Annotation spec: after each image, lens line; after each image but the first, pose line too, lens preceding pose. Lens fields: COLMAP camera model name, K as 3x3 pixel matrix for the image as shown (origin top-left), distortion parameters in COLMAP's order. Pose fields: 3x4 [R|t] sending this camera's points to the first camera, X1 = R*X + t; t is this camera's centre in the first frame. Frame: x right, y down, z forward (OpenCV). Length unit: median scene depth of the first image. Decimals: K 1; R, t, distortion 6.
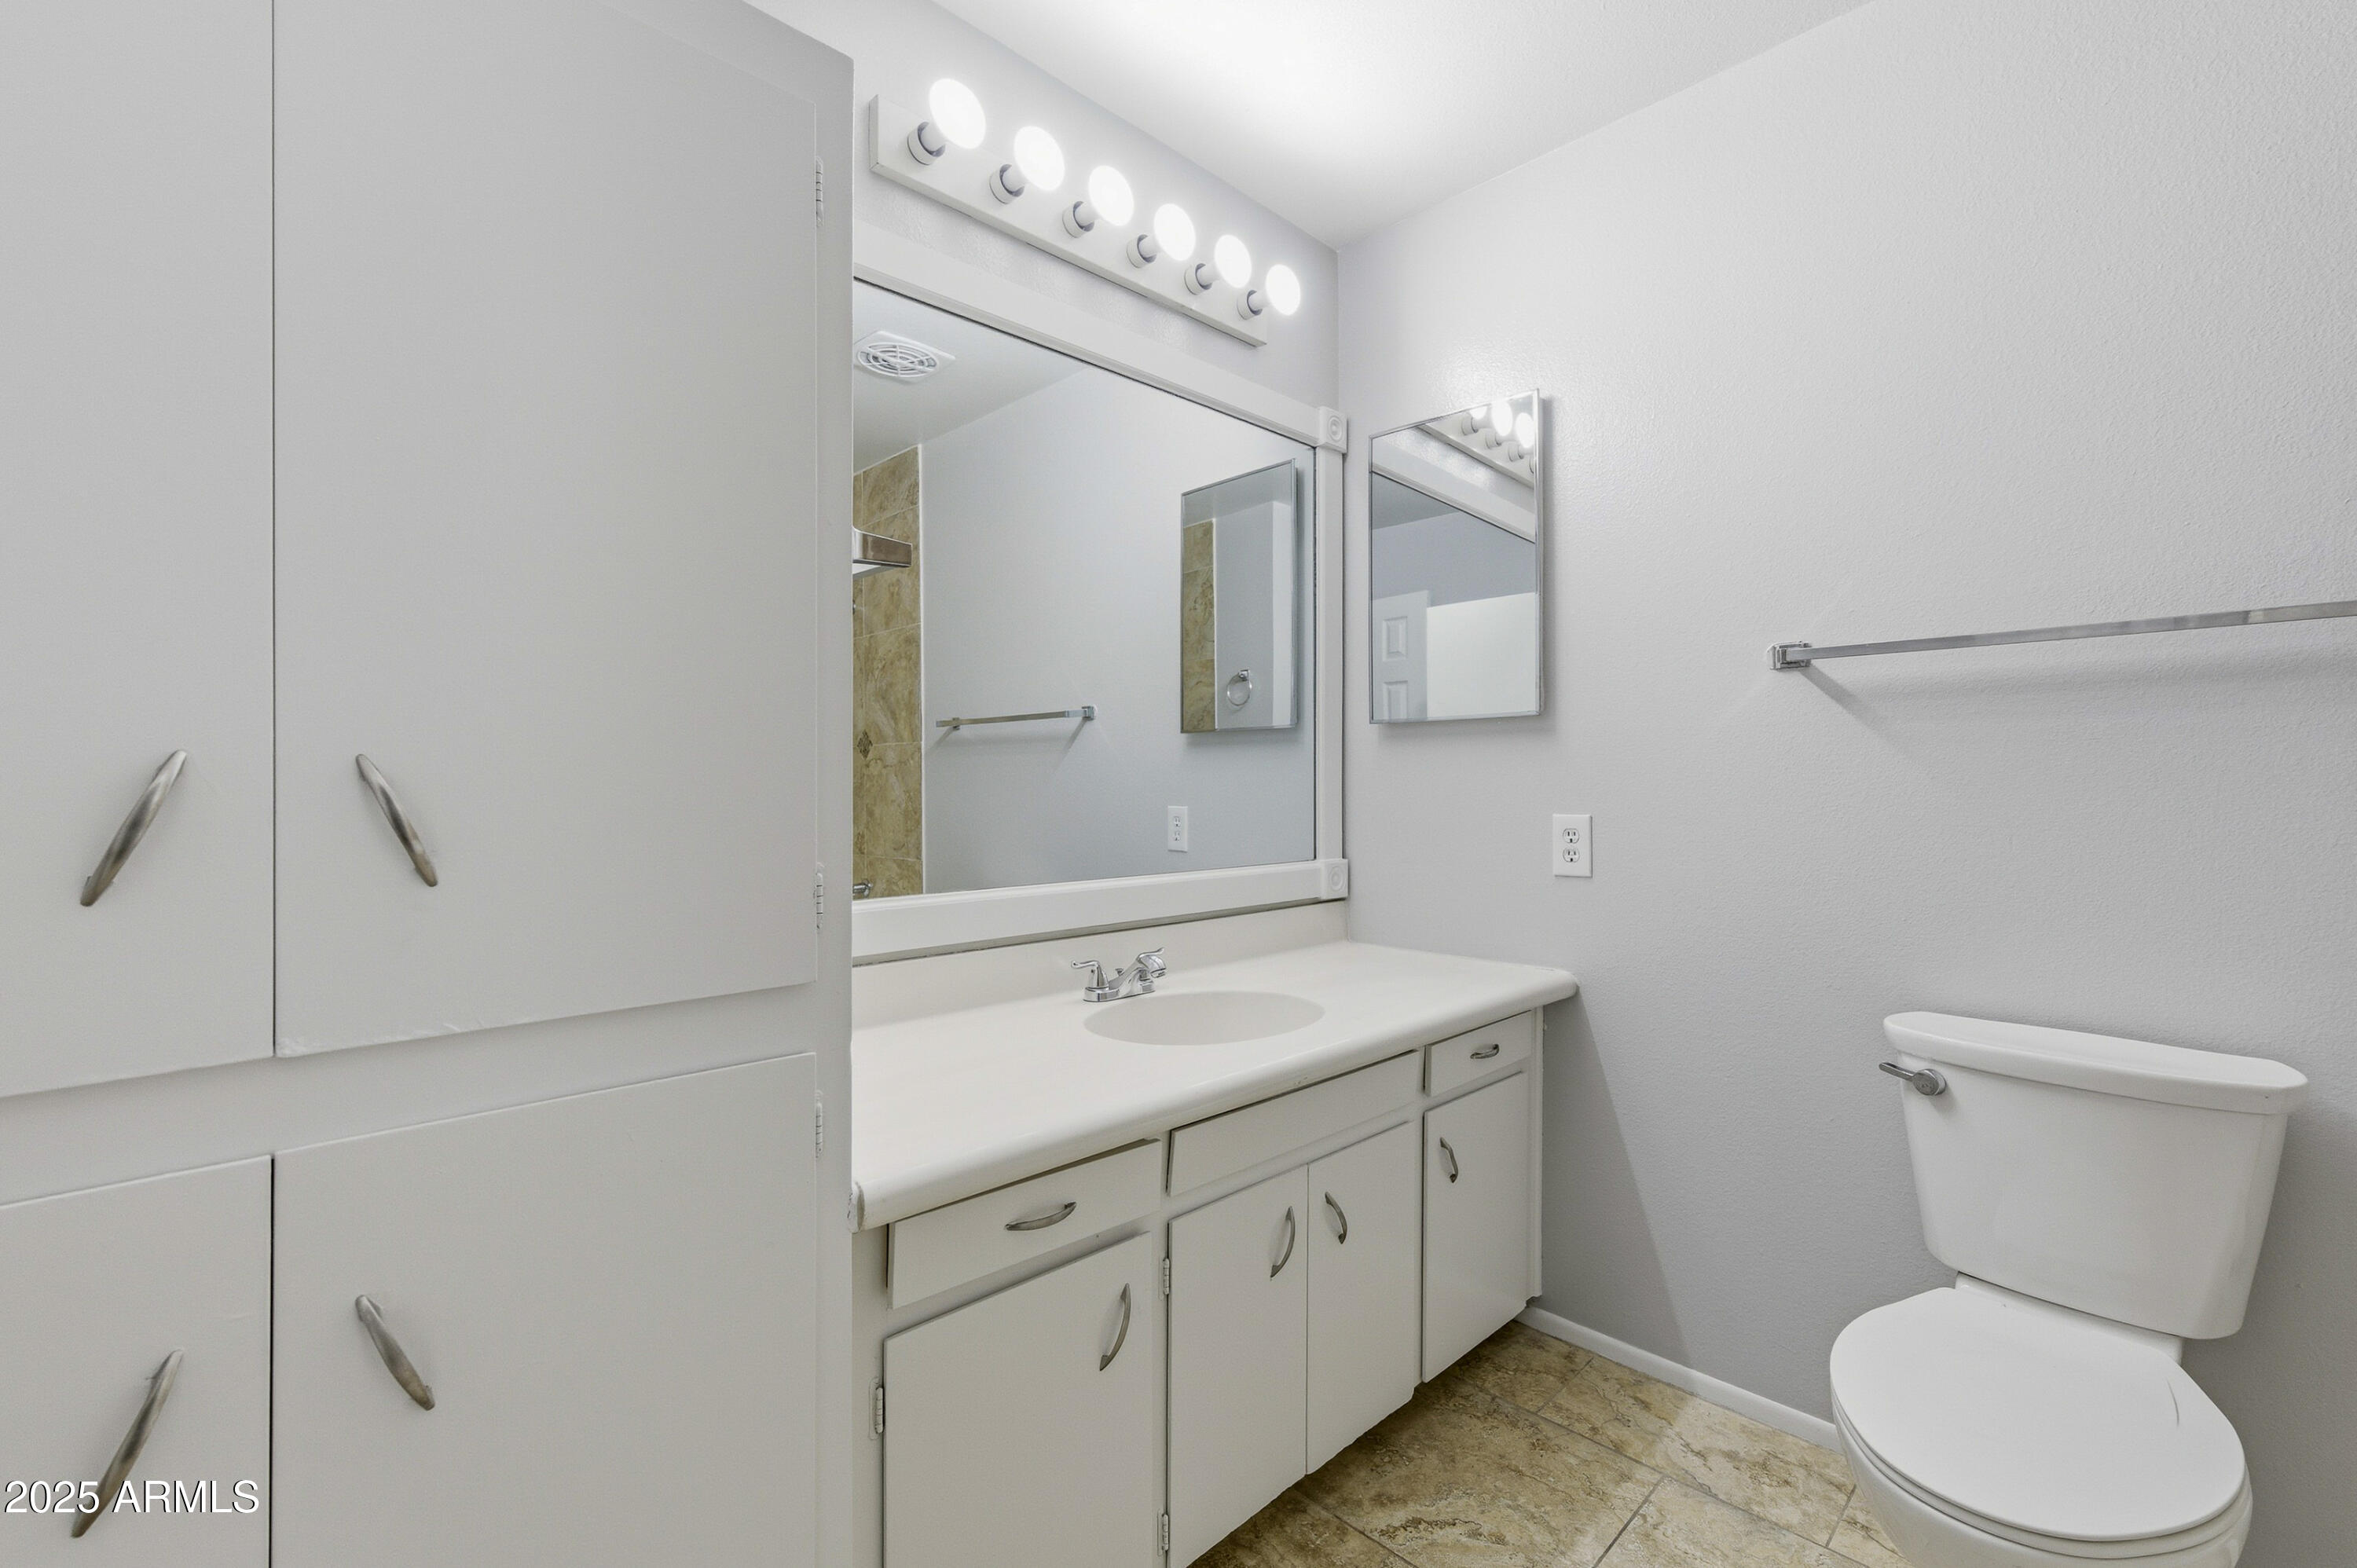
lens RADIAL K [[1012.7, 0, 1193.4], [0, 1012.7, 781.2], [0, 0, 1]] dist [0.003512, 0.000834]
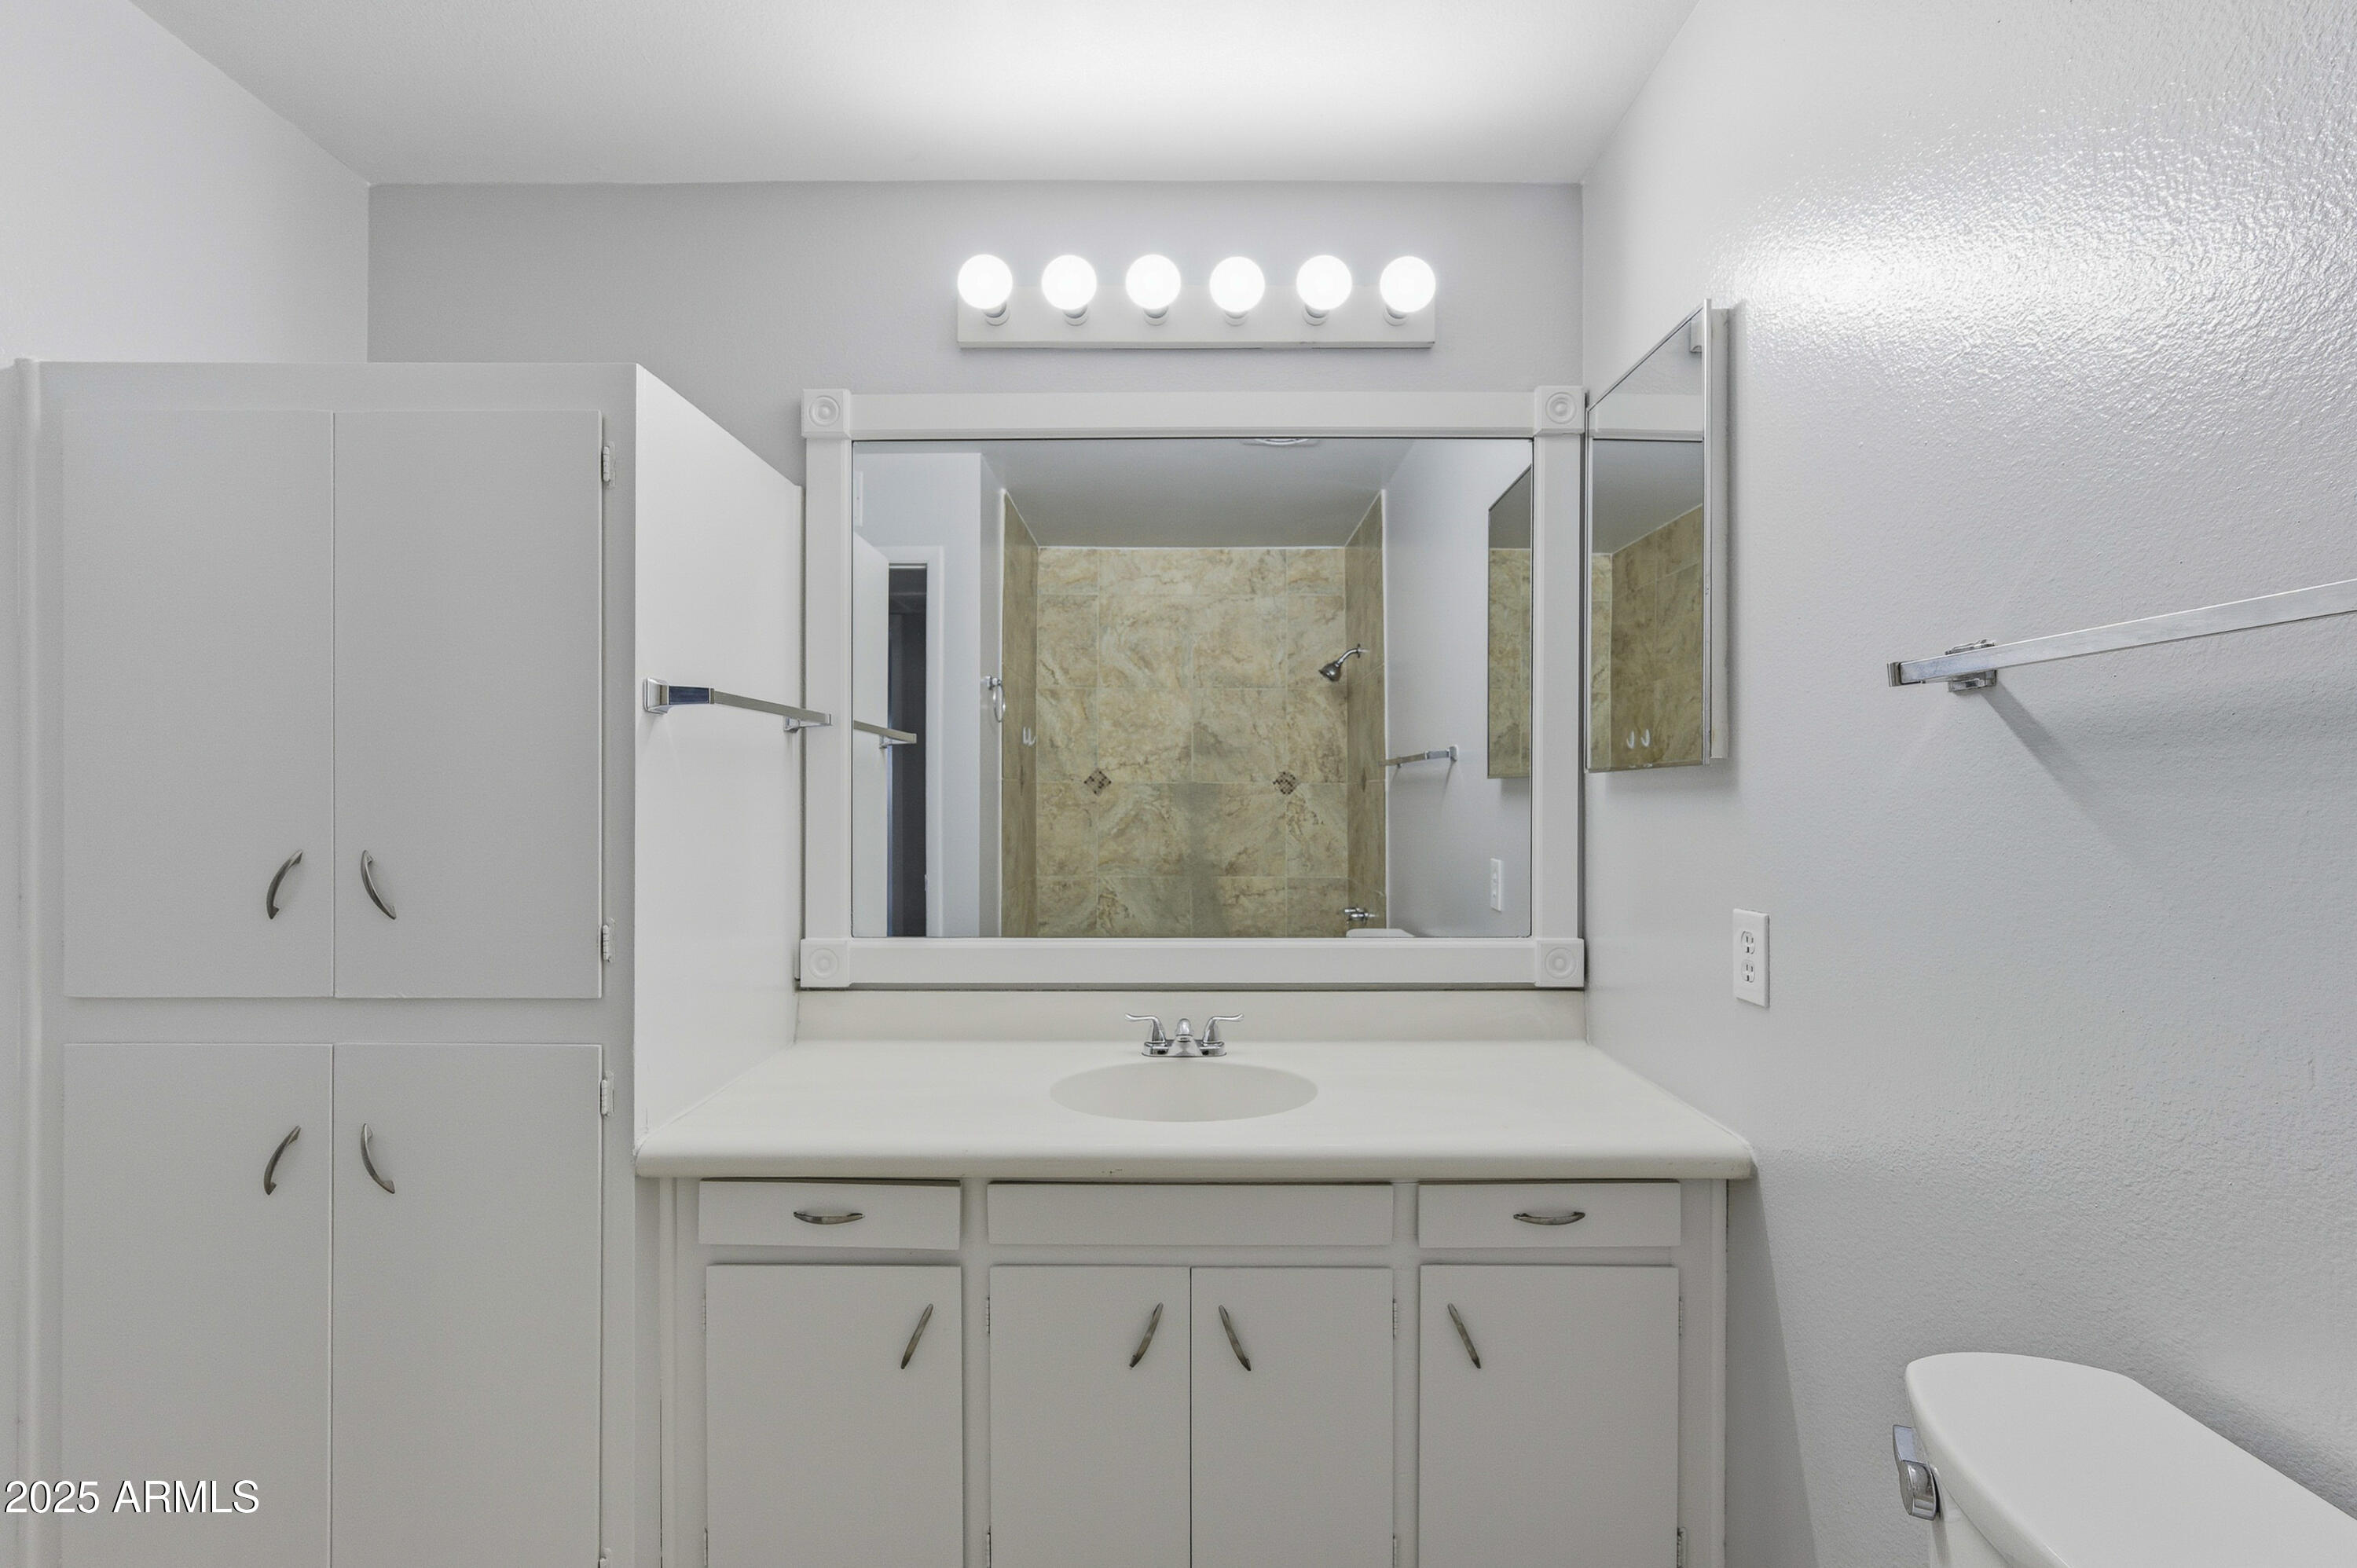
lens RADIAL K [[1012.7, 0, 1191.7], [0, 1012.7, 793.1], [0, 0, 1]] dist [0.003512, 0.000834]
pose [[0.708575, -0.001409, -0.705634, 0.591835], [0.001456, 0.999999, -0.000535, -0.046892], [0.705634, -0.000648, 0.708576, 0.254456]]
